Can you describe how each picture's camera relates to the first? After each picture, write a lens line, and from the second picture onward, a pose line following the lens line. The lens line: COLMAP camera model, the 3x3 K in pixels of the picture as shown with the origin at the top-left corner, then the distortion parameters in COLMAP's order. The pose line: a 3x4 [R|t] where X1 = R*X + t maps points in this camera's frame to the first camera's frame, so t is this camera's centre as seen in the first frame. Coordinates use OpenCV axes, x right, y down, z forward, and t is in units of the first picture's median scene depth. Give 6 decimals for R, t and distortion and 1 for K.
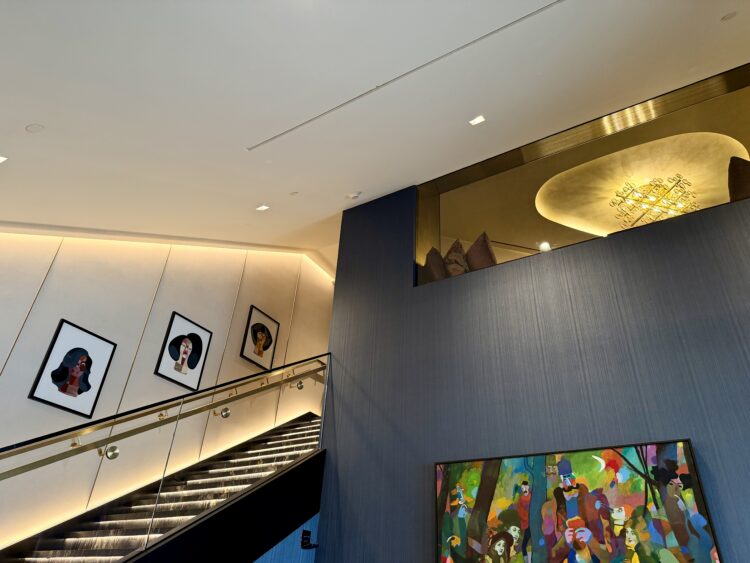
lens RADIAL K [[520.3, 0, 376.9], [0, 520.3, 277.4], [0, 0, 1]] dist [0.052125, -0.071285]
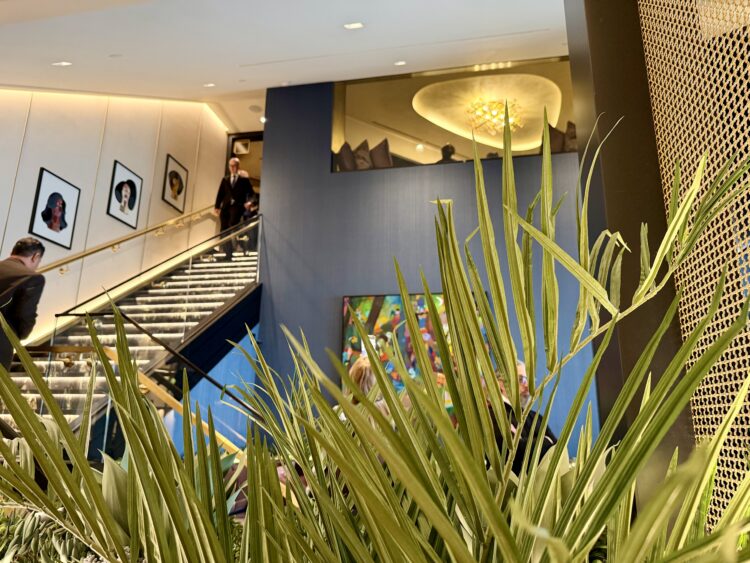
lens RADIAL K [[520.3, 0, 376.9], [0, 520.3, 277.4], [0, 0, 1]] dist [0.052125, -0.071285]
pose [[0.939076, 0.051359, 0.339850, -0.261804], [-0.159622, 0.940844, 0.298887, -0.148528], [-0.304395, -0.334925, 0.891722, -0.334293]]
